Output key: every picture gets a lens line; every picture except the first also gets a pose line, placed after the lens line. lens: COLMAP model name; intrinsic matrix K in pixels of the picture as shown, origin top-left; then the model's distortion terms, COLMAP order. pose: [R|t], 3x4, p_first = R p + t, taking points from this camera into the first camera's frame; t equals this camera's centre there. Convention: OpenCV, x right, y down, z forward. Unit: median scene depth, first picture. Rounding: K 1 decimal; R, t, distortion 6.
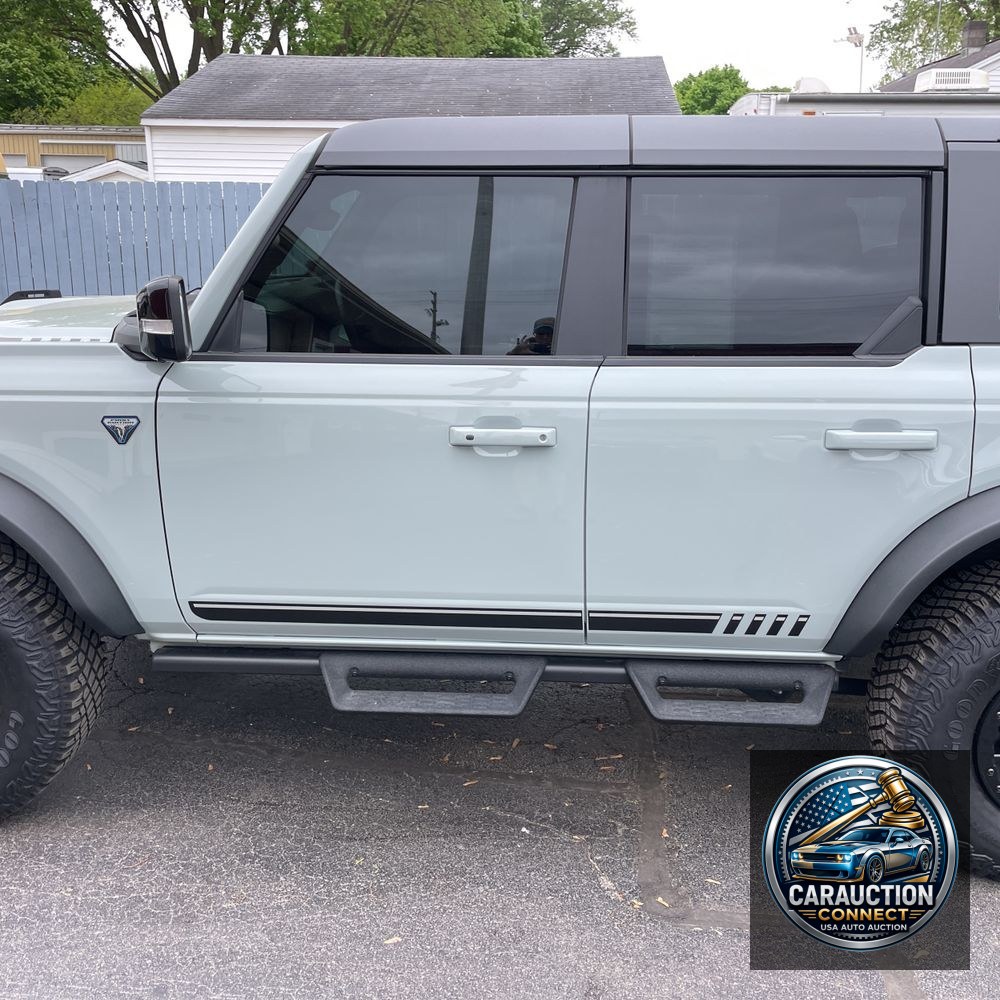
lens RADIAL K [[1017.1, 0, 495.3], [0, 1017.1, 495.2], [0, 0, 1]] dist [0.034536, 0.000000]
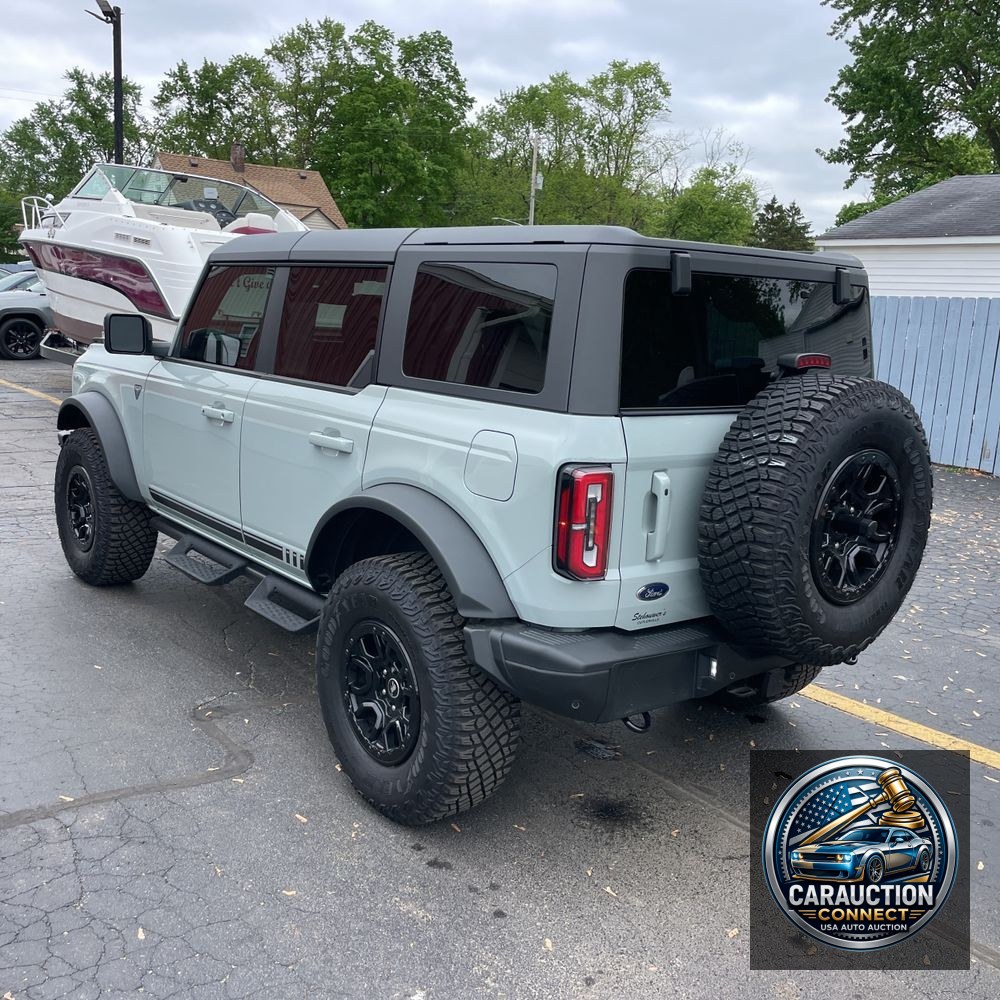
lens RADIAL K [[1017.1, 0, 497.5], [0, 1017.1, 504.9], [0, 0, 1]] dist [0.034536, 0.000000]
pose [[0.673679, 0.169863, -0.719238, 1.490160], [-0.241599, 0.970372, 0.002877, -0.026542], [0.698417, 0.171829, 0.694758, 0.153935]]
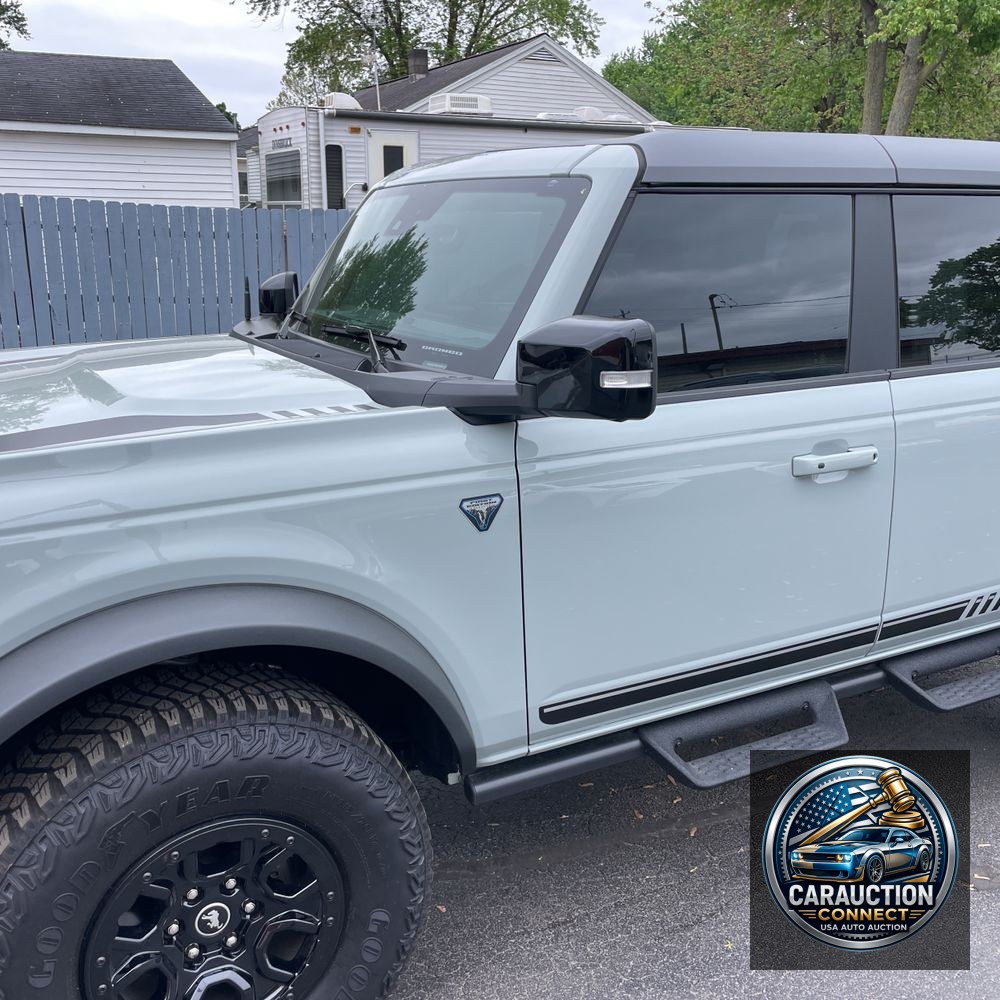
lens RADIAL K [[1017.1, 0, 496.0], [0, 1017.1, 497.2], [0, 0, 1]] dist [0.034536, 0.000000]
pose [[0.856828, -0.141095, 0.495921, -0.714270], [0.144841, 0.988965, 0.031122, -0.094960], [-0.494839, 0.045164, 0.867810, 0.297000]]
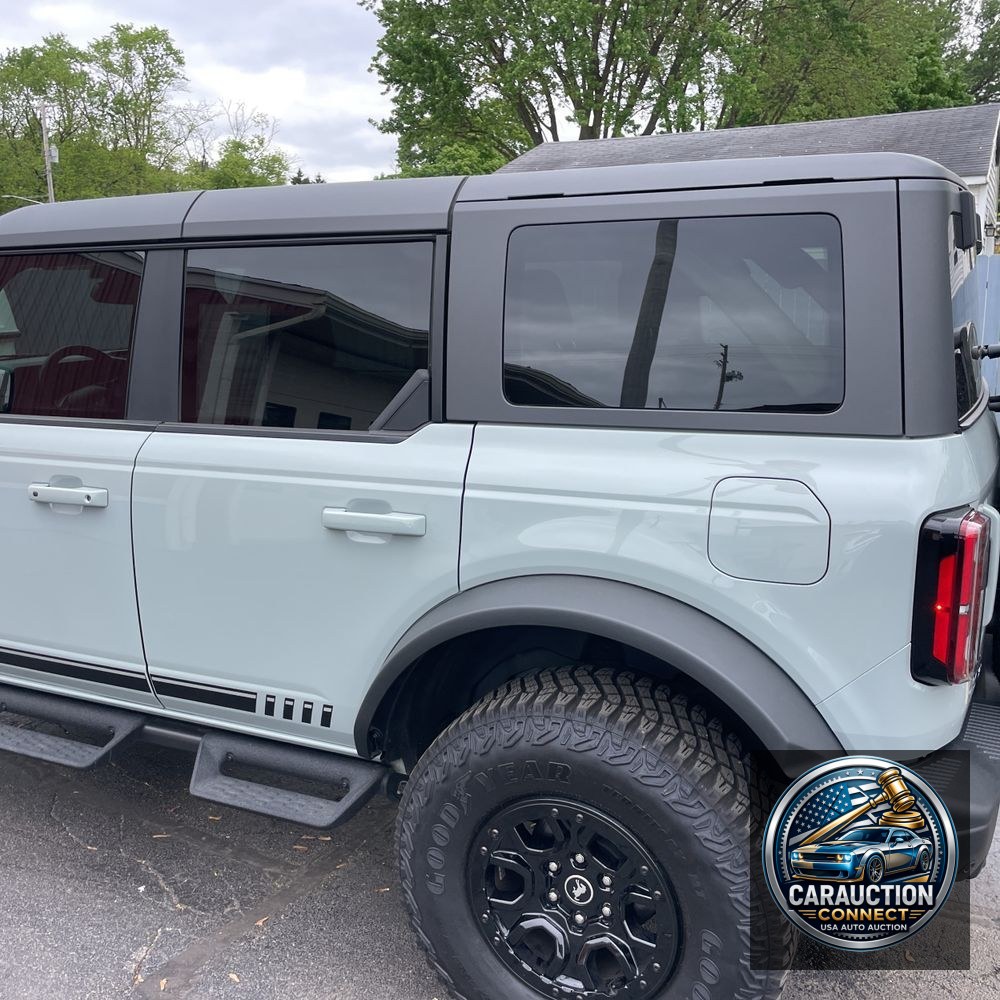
lens RADIAL K [[1017.1, 0, 503.1], [0, 1017.1, 493.9], [0, 0, 1]] dist [0.034536, 0.000000]
pose [[0.924247, 0.054278, -0.377917, 0.773294], [-0.079625, 0.995480, -0.051760, -0.038165], [0.373400, 0.077931, 0.924391, 0.180170]]
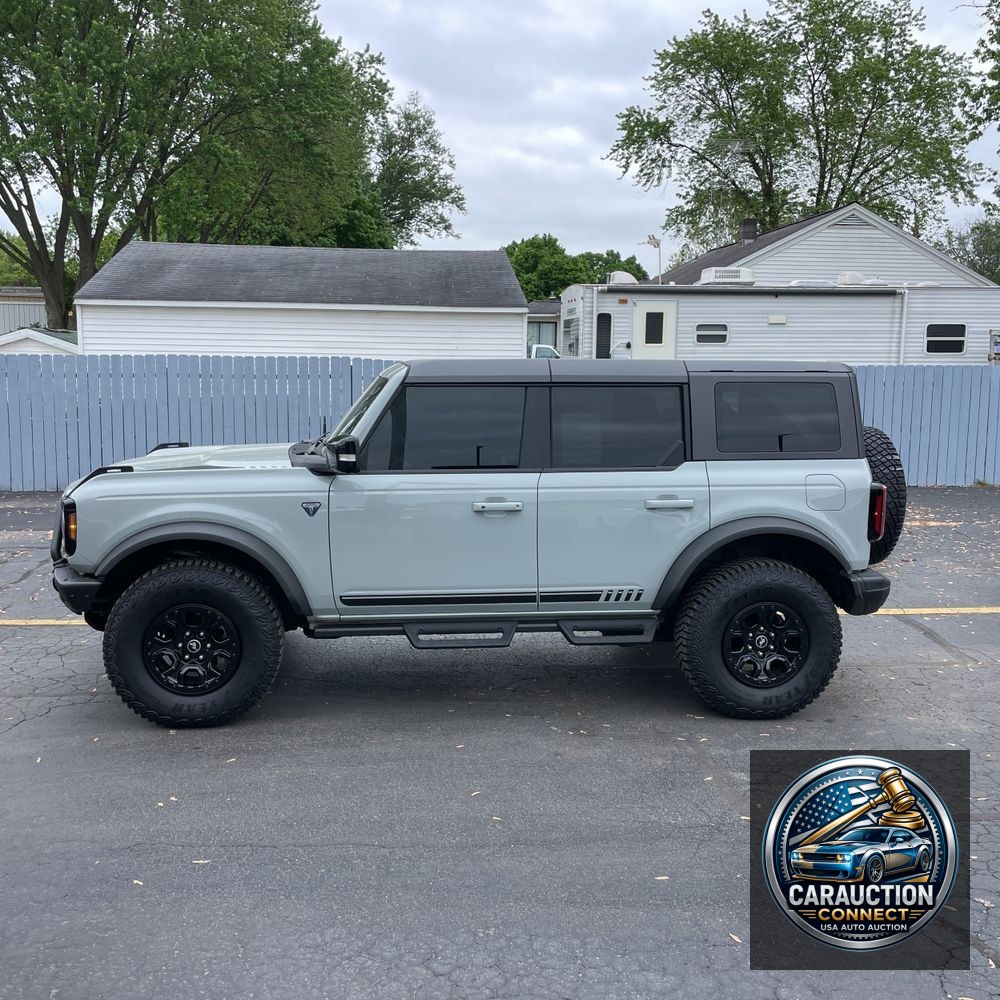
lens RADIAL K [[1017.1, 0, 499.6], [0, 1017.1, 498.3], [0, 0, 1]] dist [0.034536, 0.000000]
pose [[0.986542, -0.022644, 0.161931, -0.309220], [0.044649, 0.990032, -0.133579, 0.193066], [-0.157292, 0.139012, 0.977719, -0.994360]]
